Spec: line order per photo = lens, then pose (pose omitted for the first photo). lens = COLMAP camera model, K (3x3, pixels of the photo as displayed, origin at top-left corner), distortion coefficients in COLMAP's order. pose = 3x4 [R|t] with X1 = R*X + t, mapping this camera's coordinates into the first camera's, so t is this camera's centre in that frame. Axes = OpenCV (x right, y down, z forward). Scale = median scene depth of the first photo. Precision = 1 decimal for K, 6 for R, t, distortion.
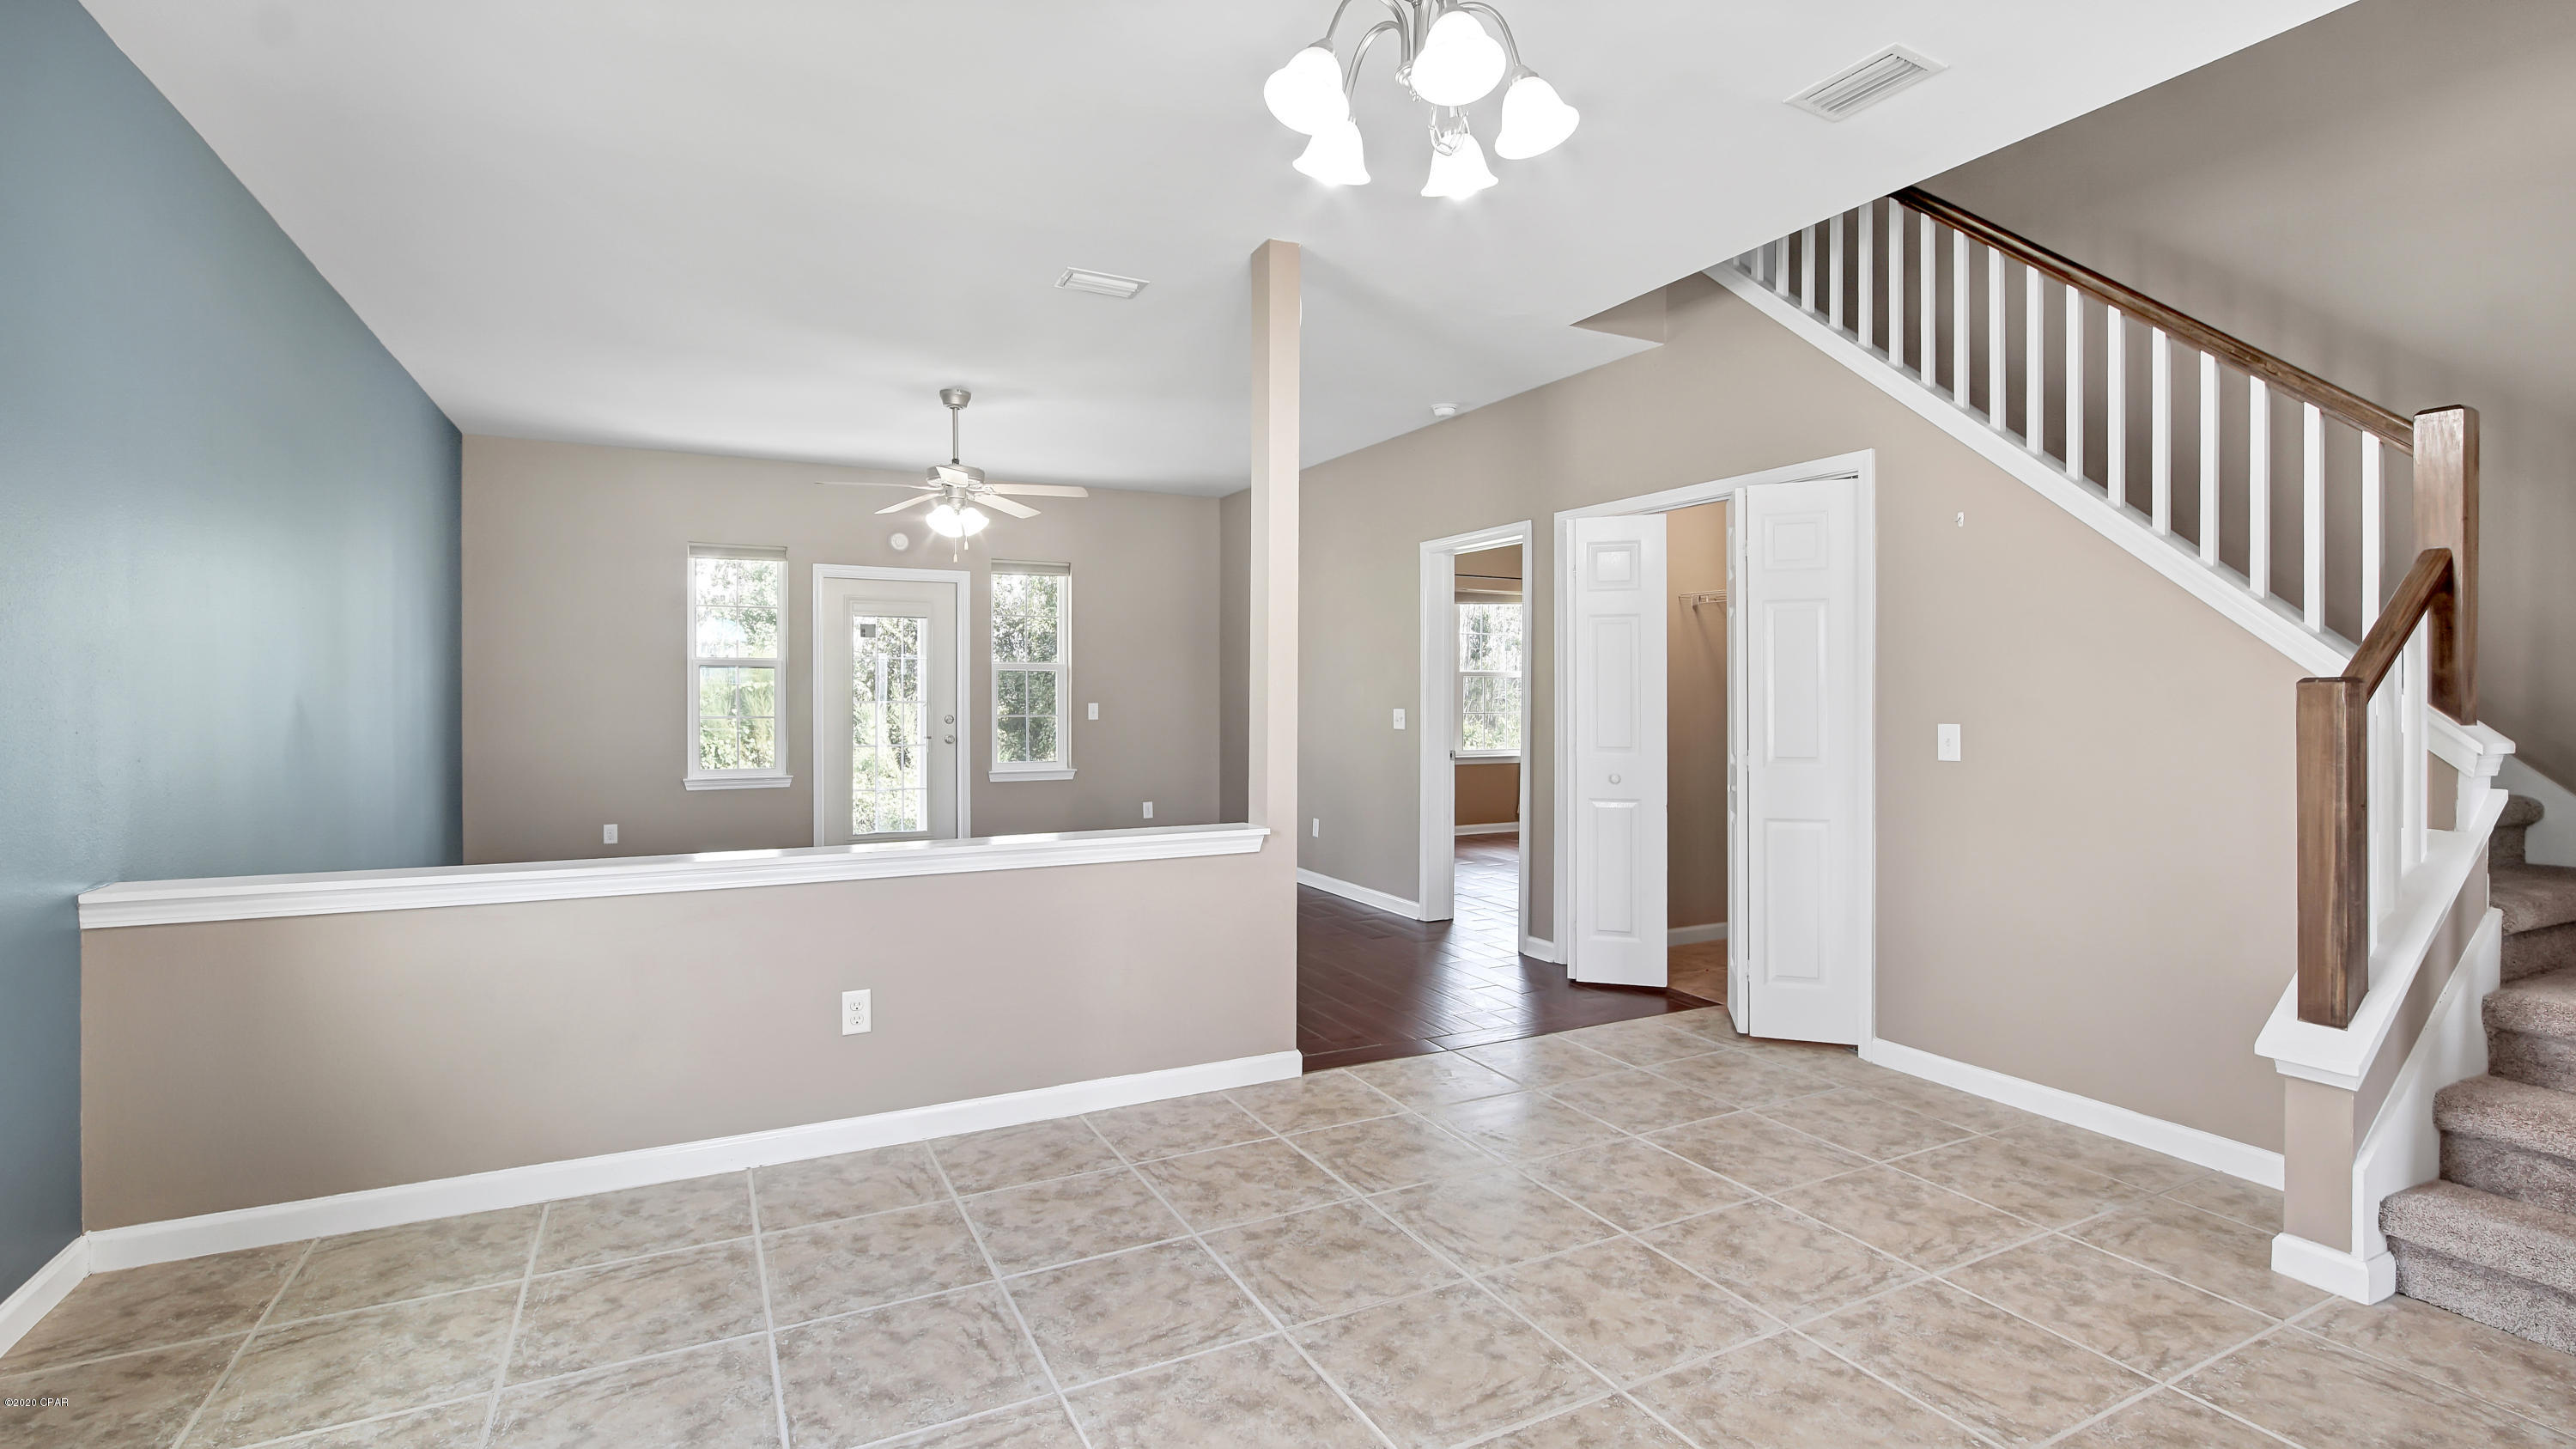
lens RADIAL K [[1157.3, 0, 1263.3], [0, 1157.3, 779.2], [0, 0, 1]] dist [-0.009900, 0.000006]
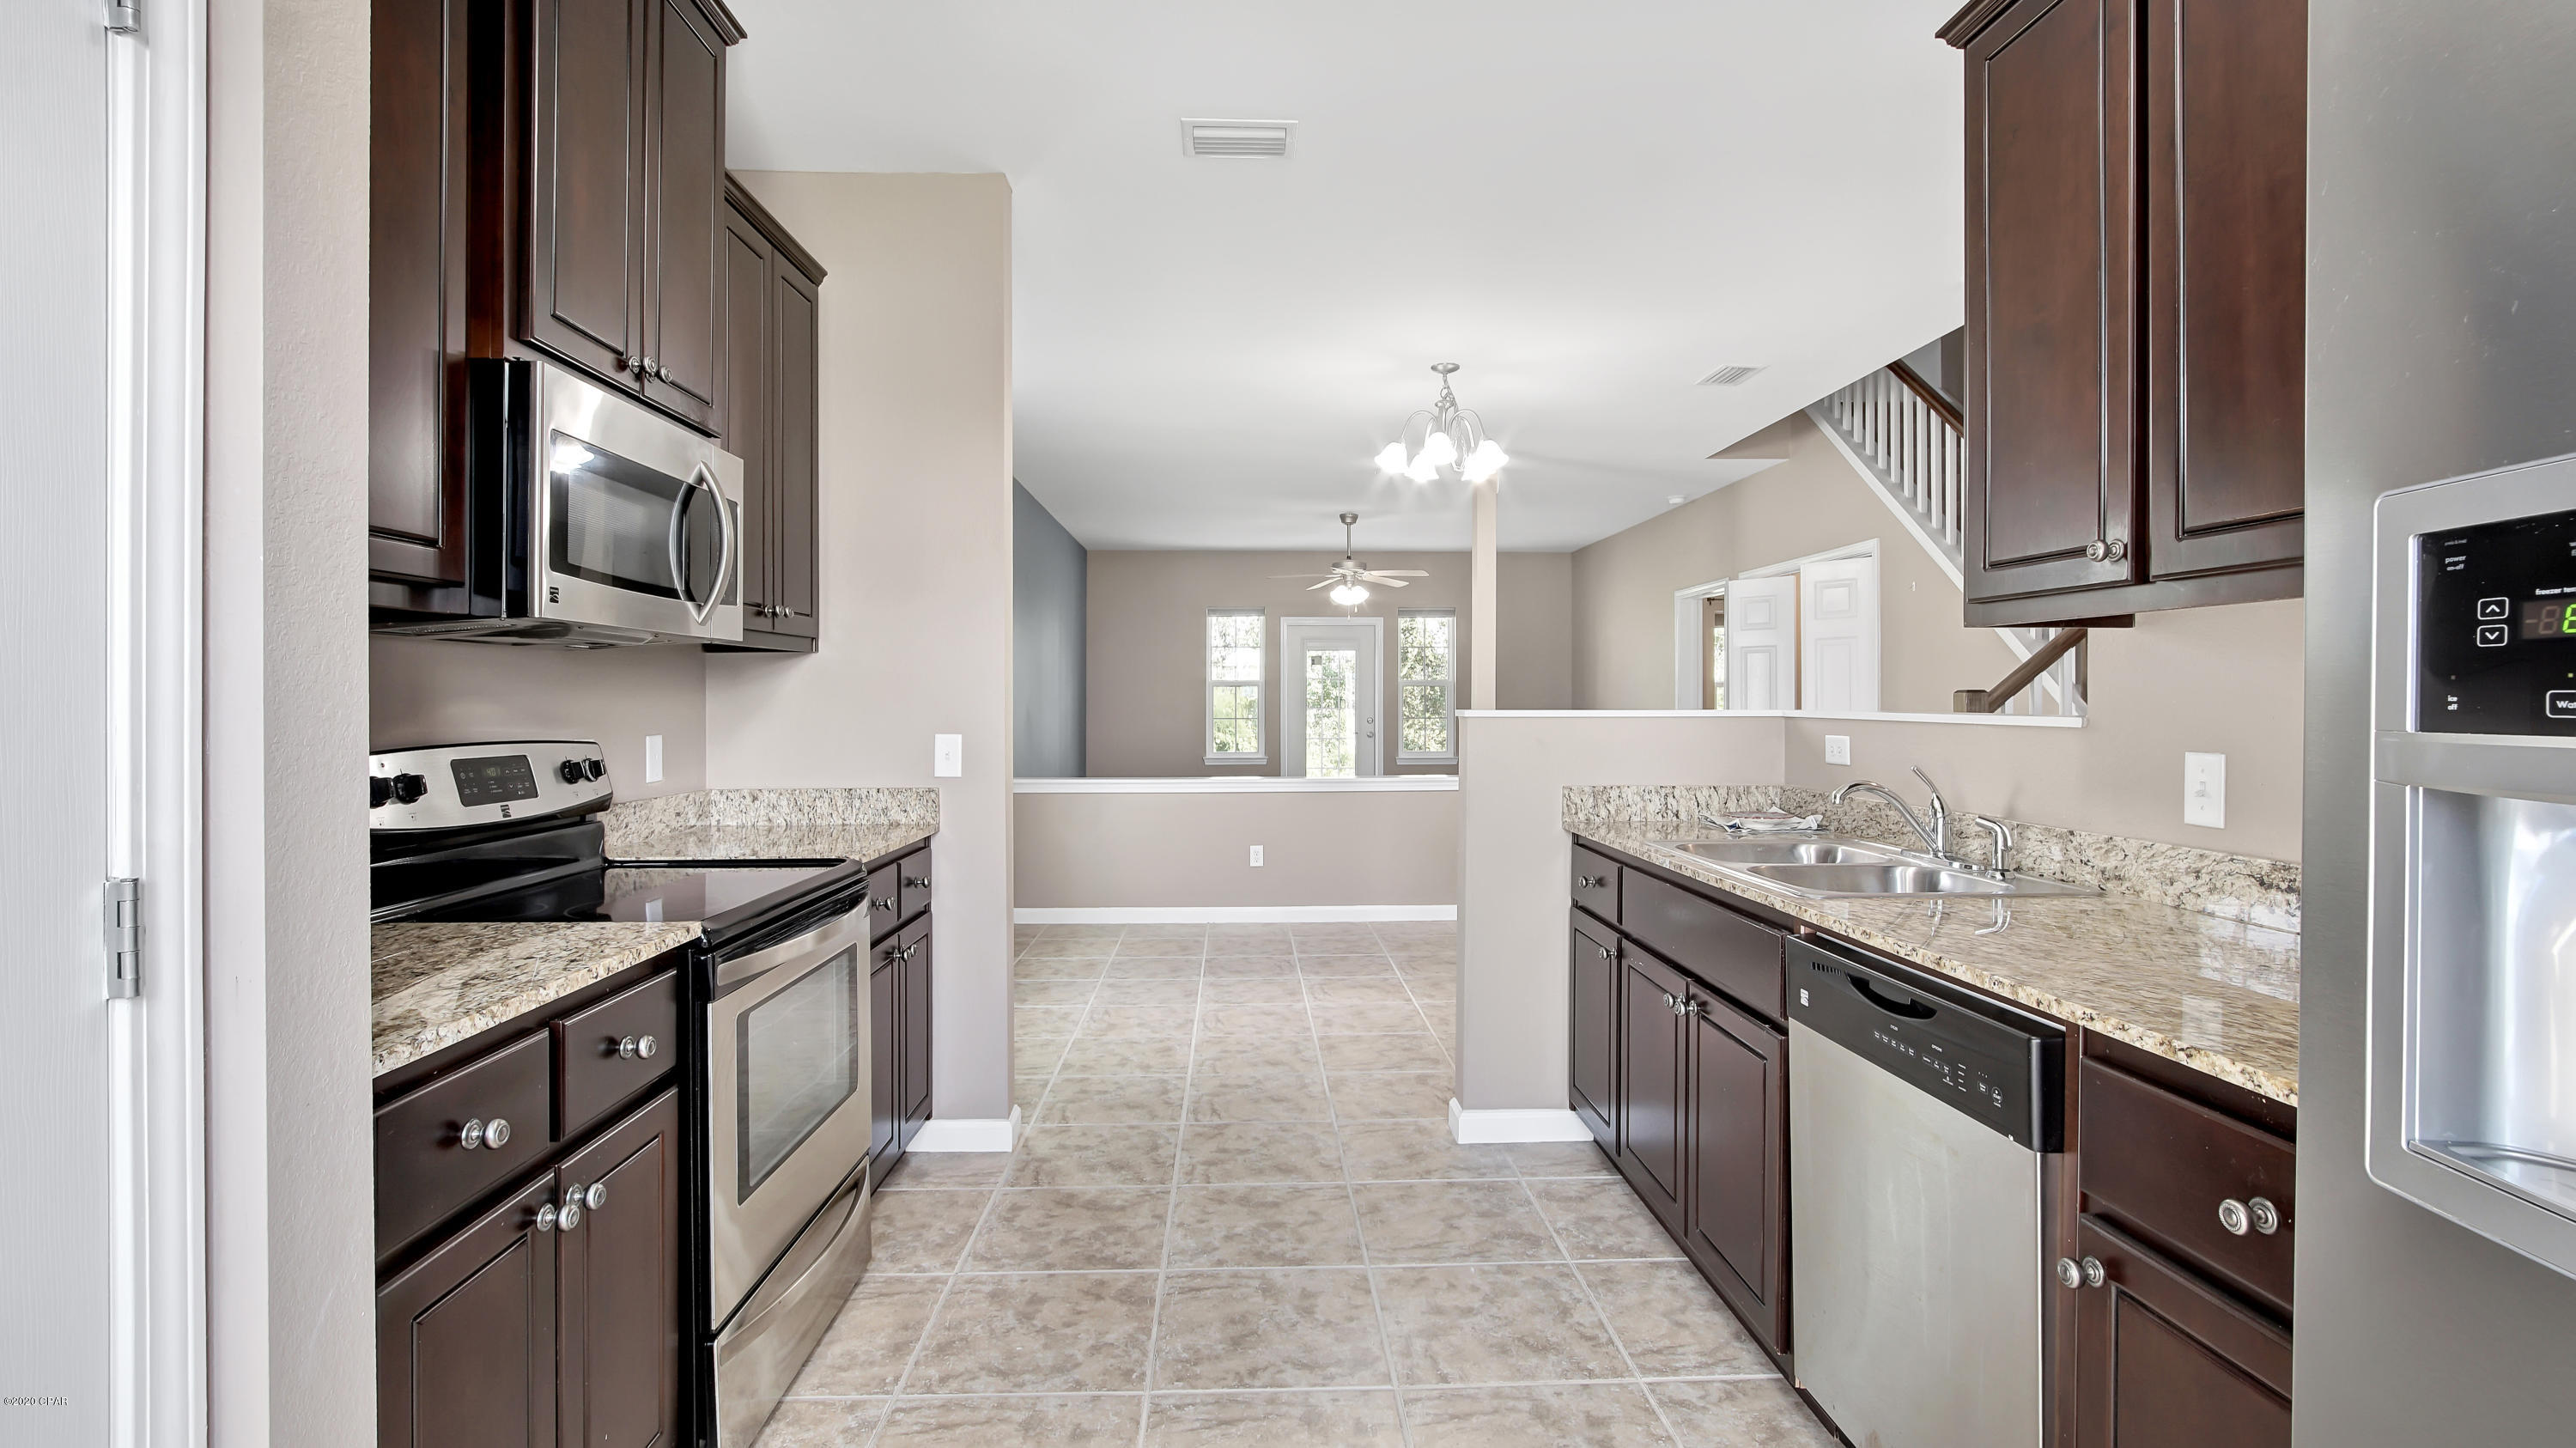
lens RADIAL K [[1150.5, 0, 1277.0], [0, 1150.5, 702.7], [0, 0, 1]] dist [-0.010786, 0.000062]
pose [[0.907478, -0.006933, -0.420042, 0.531658], [-0.022194, 0.997676, -0.064416, 0.050831], [0.419512, 0.067779, 0.905216, -0.803127]]
